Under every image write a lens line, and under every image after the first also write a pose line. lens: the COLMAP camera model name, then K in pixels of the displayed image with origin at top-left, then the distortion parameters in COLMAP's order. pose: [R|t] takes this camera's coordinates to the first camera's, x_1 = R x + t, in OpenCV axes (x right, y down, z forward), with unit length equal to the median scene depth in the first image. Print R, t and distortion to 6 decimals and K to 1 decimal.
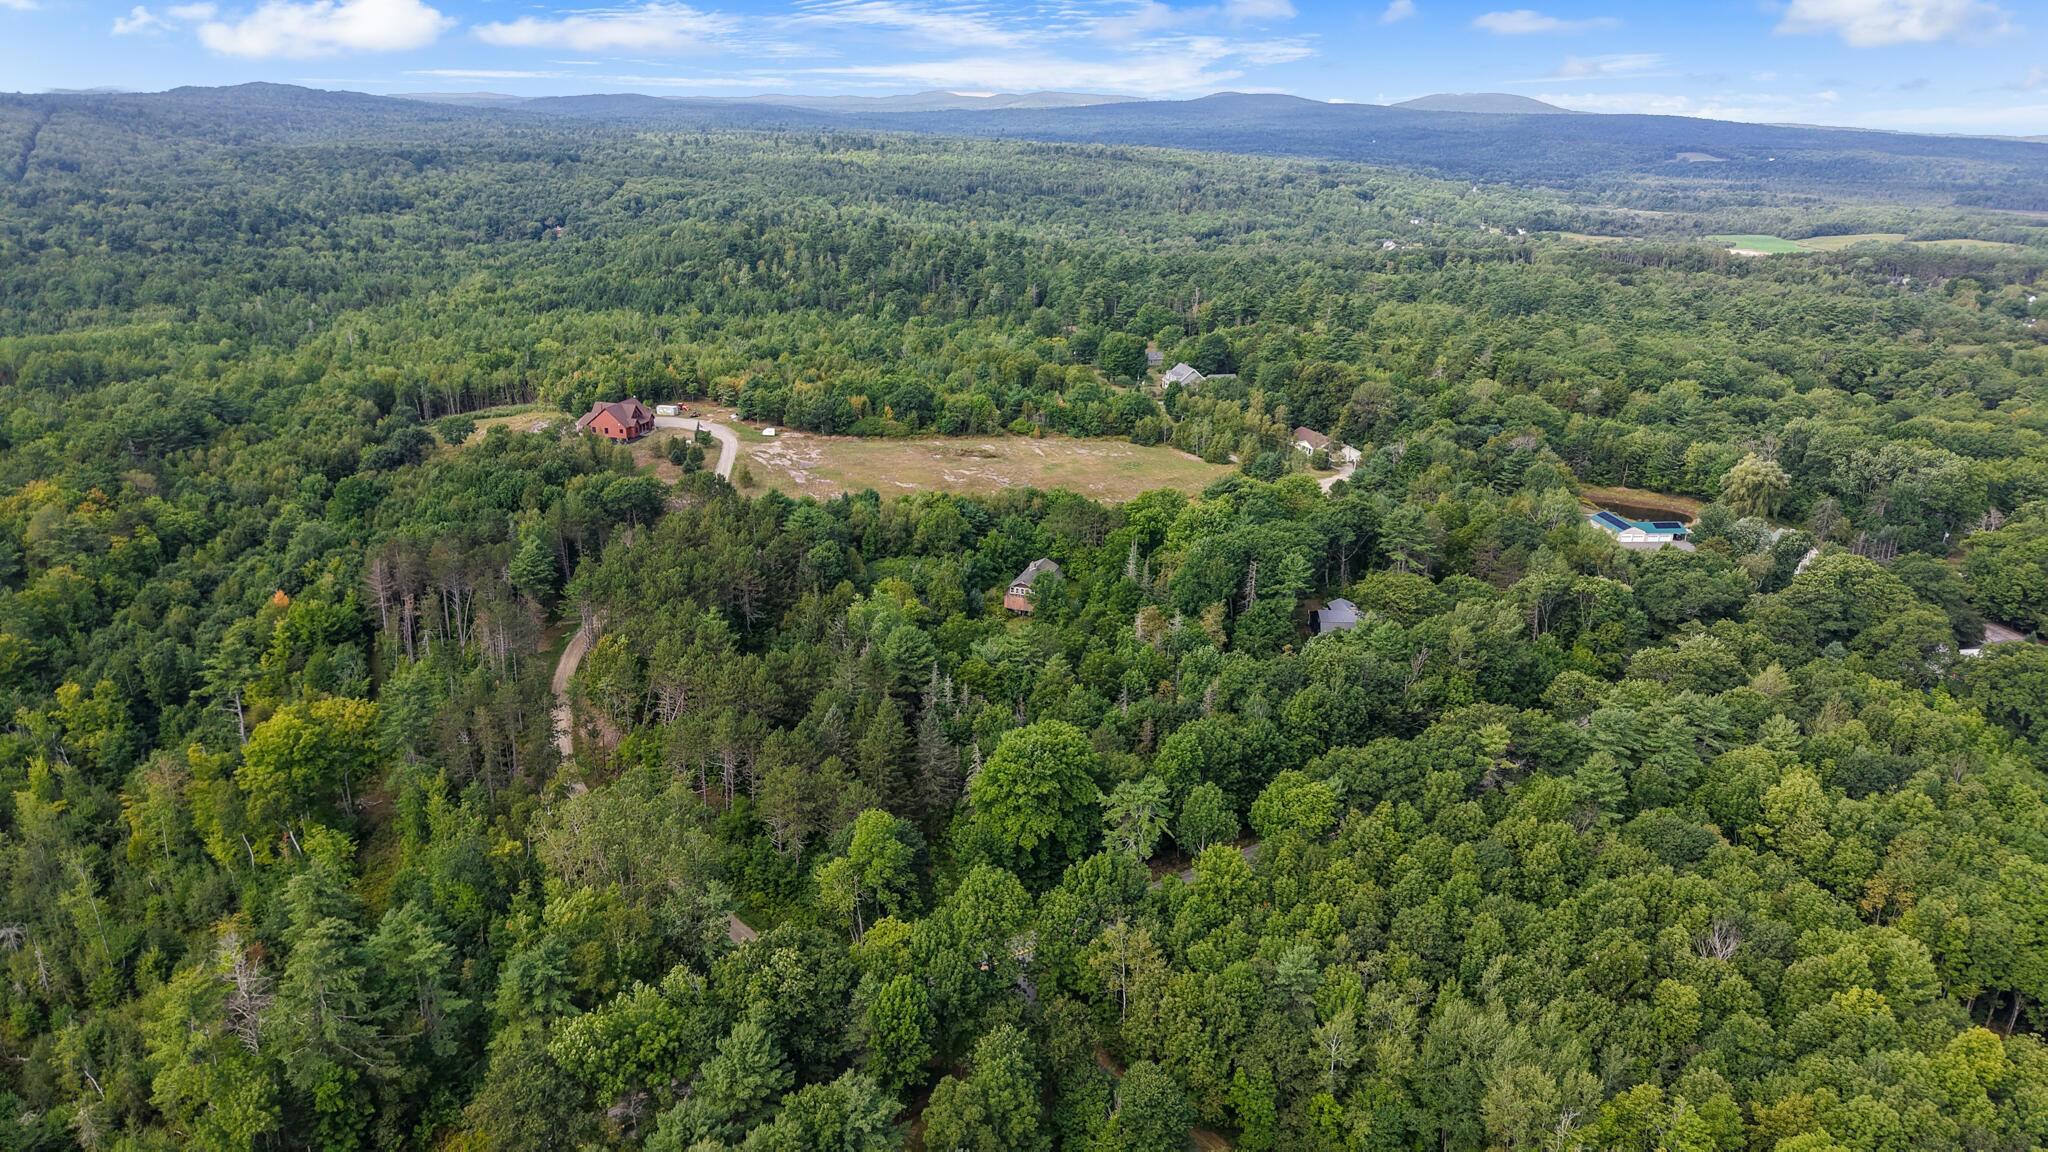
lens RADIAL K [[1374.4, 0, 1033.0], [0, 1374.4, 578.6], [0, 0, 1]] dist [0.035100, -0.035096]
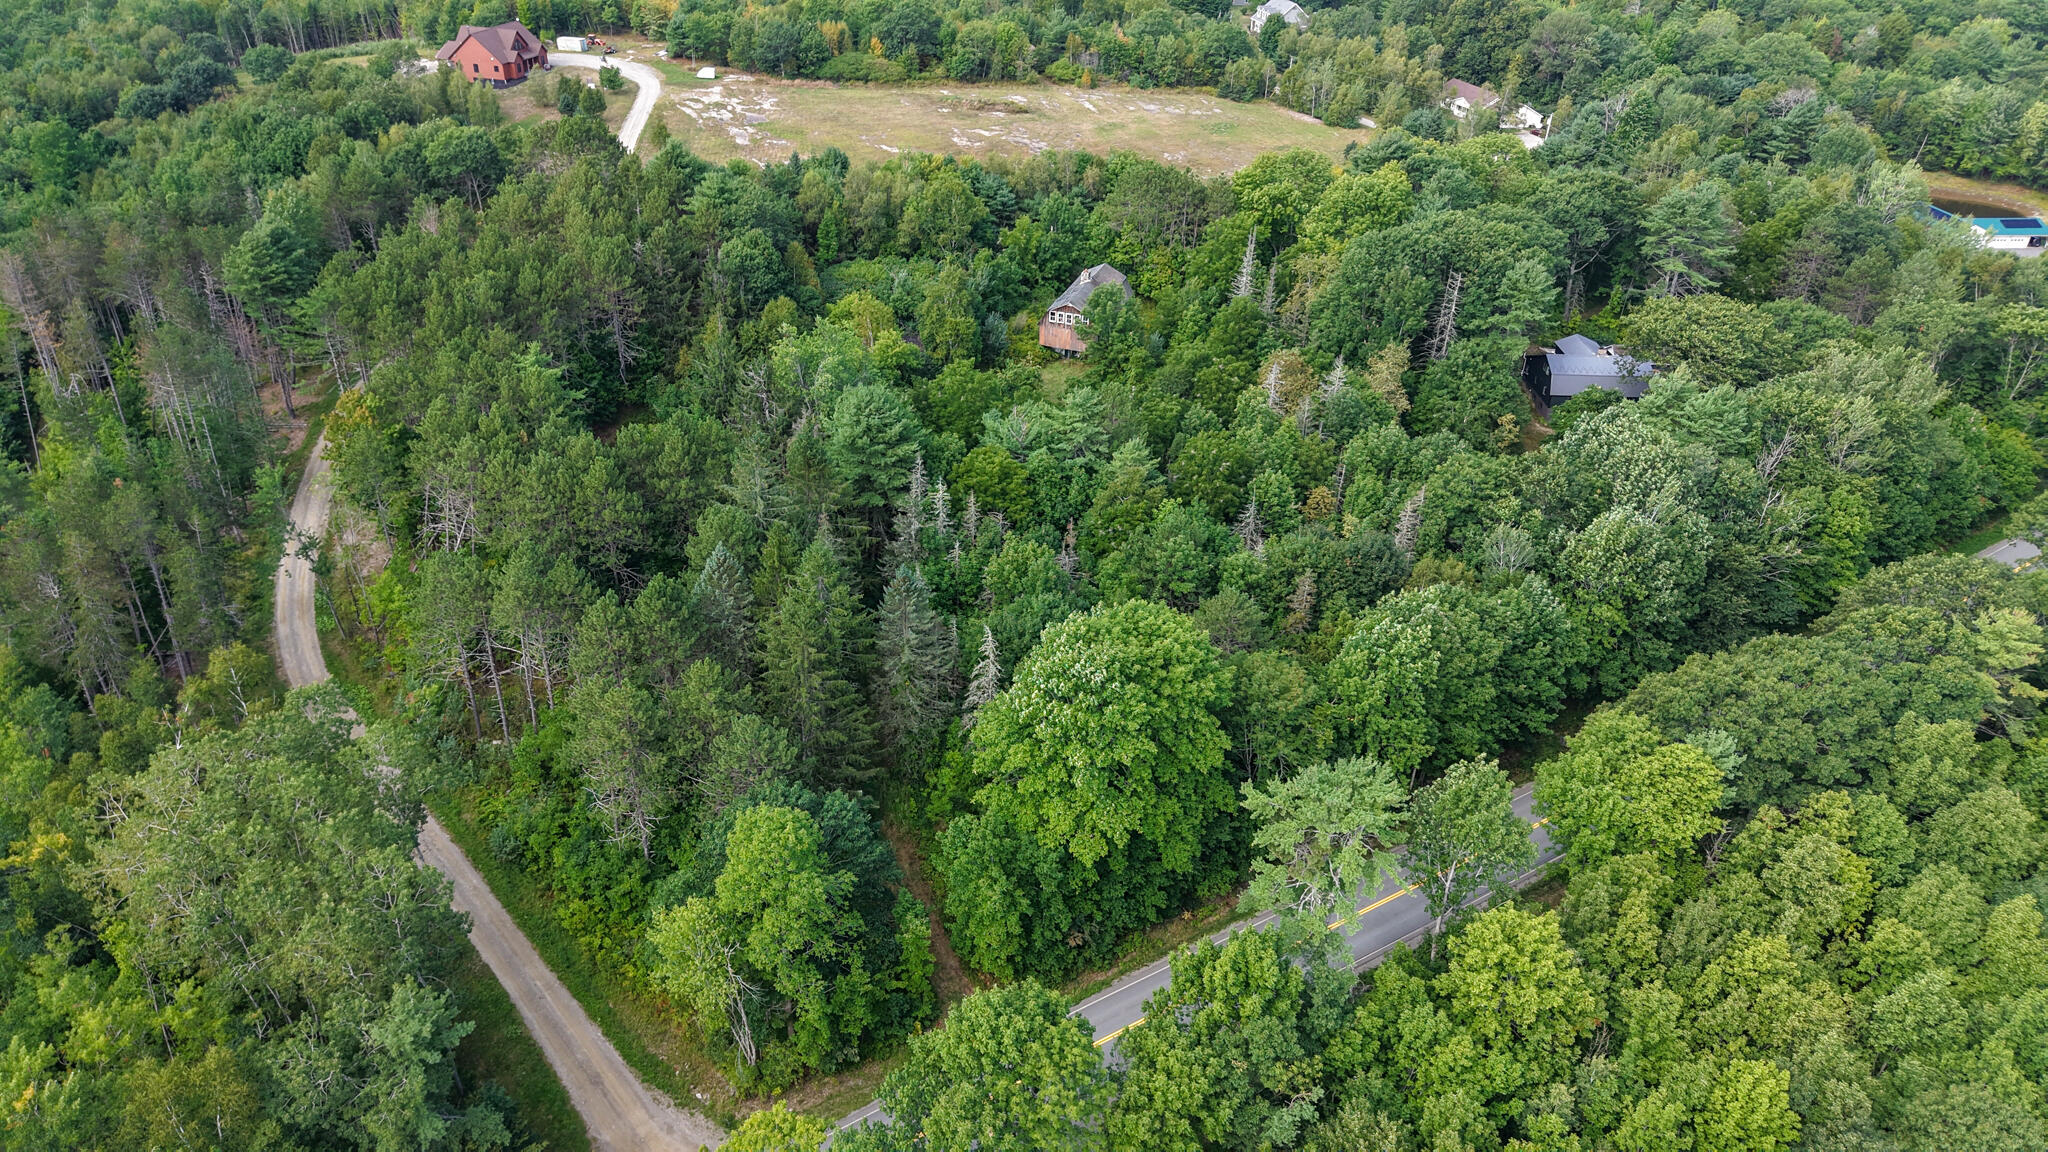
lens RADIAL K [[1374.4, 0, 1007.1], [0, 1374.4, 591.0], [0, 0, 1]] dist [0.035100, -0.035096]
pose [[0.999206, 0.021091, -0.033792, -0.012695], [-0.013247, 0.975986, 0.217429, -0.005534], [0.037567, -0.216808, 0.975491, 0.377118]]
